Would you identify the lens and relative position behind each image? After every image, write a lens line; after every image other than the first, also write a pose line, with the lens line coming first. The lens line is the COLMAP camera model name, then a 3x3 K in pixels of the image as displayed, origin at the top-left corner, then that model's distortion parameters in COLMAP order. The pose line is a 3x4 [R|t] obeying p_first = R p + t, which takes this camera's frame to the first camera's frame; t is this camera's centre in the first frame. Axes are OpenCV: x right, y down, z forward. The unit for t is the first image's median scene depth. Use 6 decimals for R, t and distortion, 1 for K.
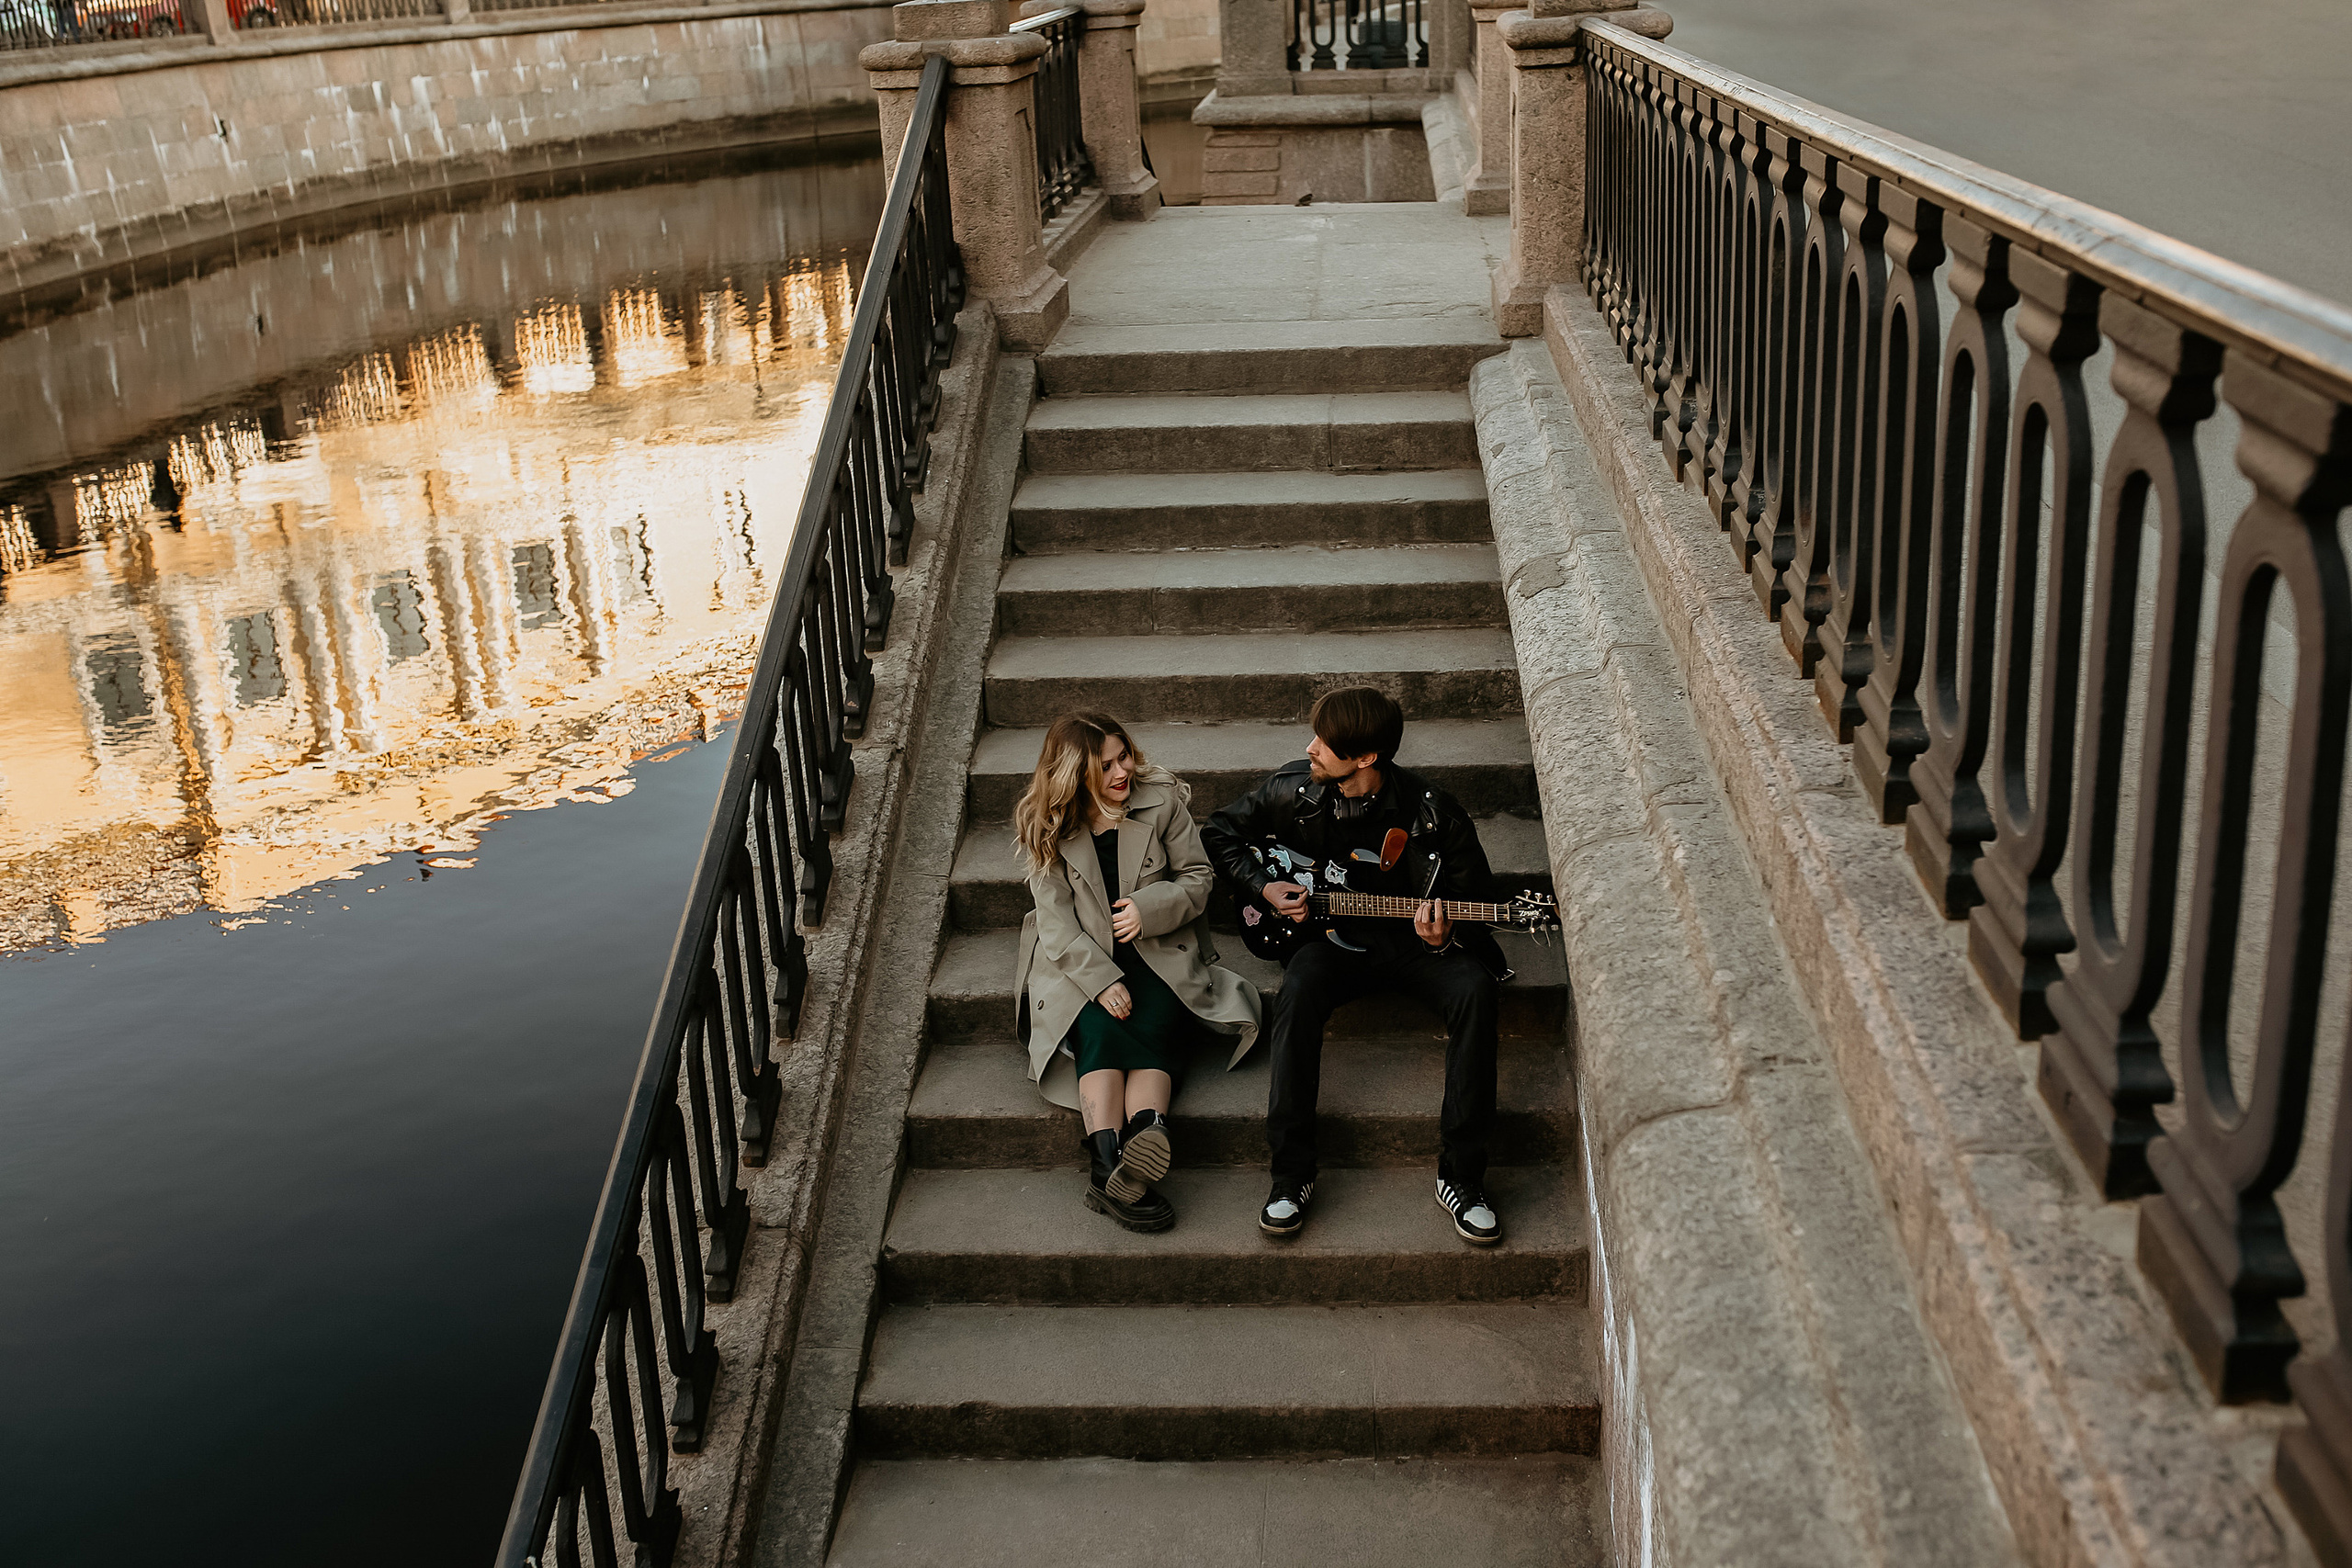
lens RADIAL K [[2442.1, 0, 1182.6], [0, 2442.1, 788.9], [0, 0, 1]] dist [0.030824, 0.000000]
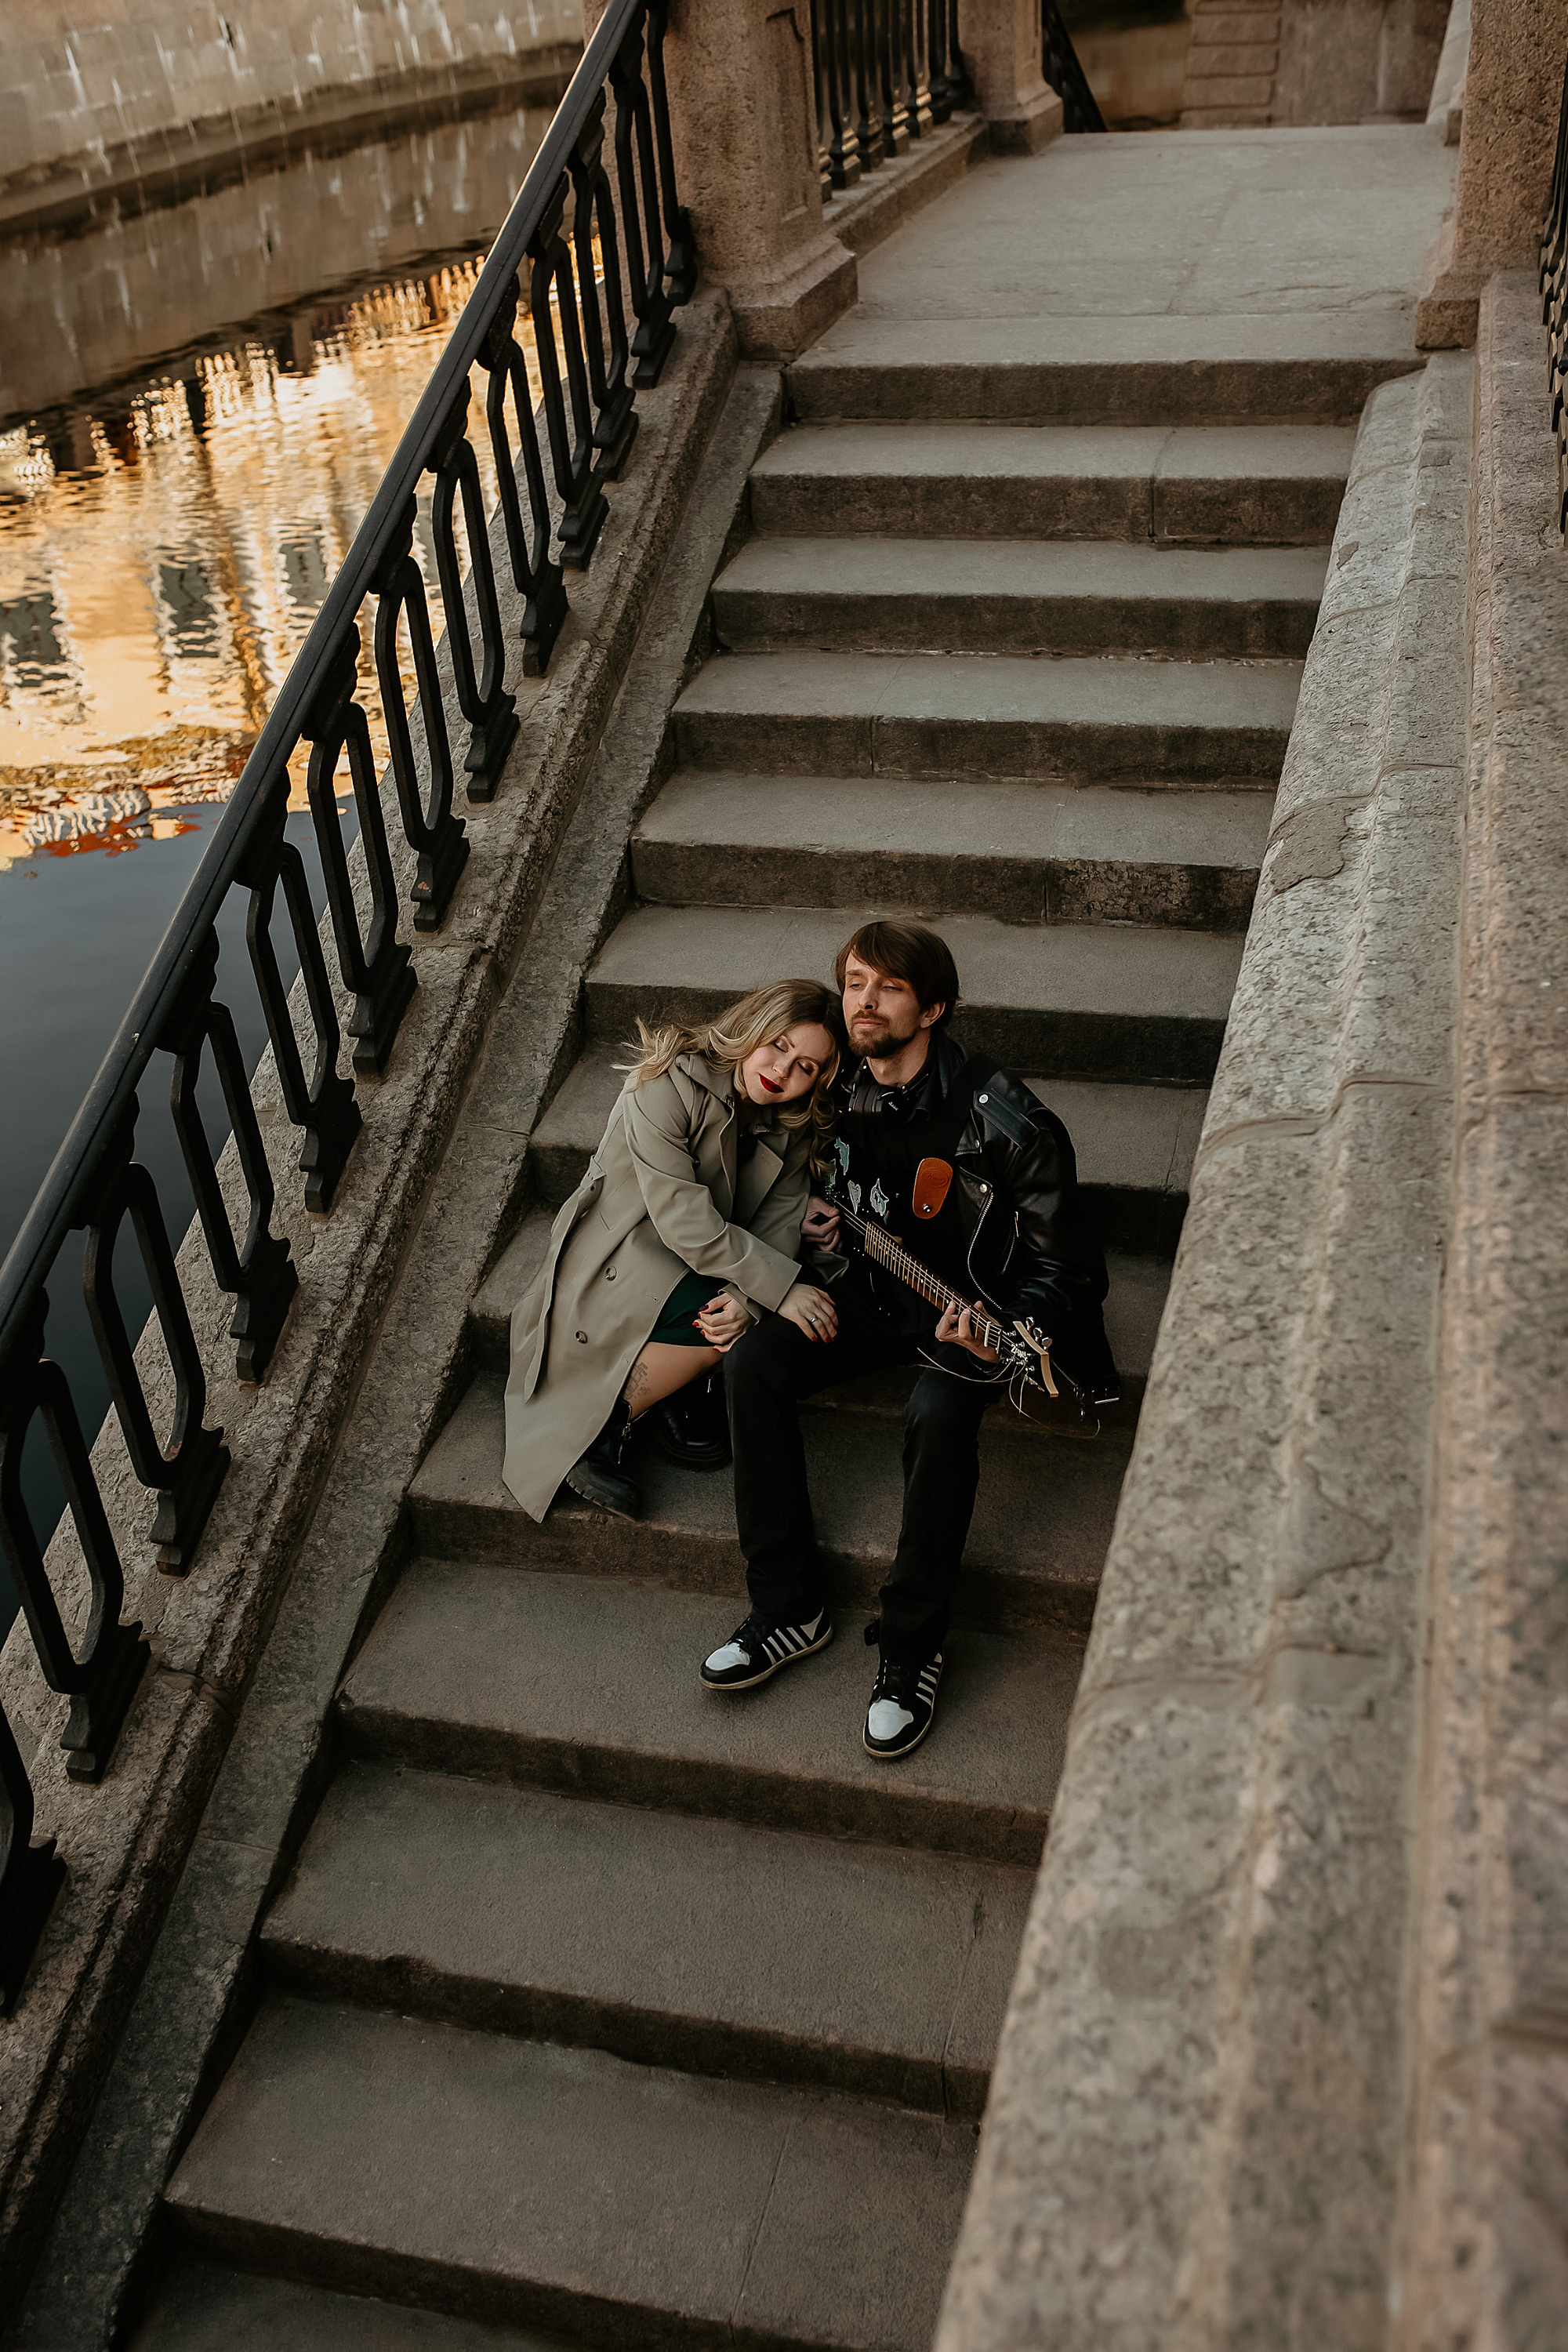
lens RADIAL K [[2238.6, 0, 779.7], [0, 2238.6, 1168.2], [0, 0, 1]] dist [0.026658, 0.000000]
pose [[0.981413, 0.076671, -0.175928, 0.087106], [-0.038574, 0.976827, 0.210528, -0.087071], [0.187993, -0.199829, 0.961627, 0.300948]]
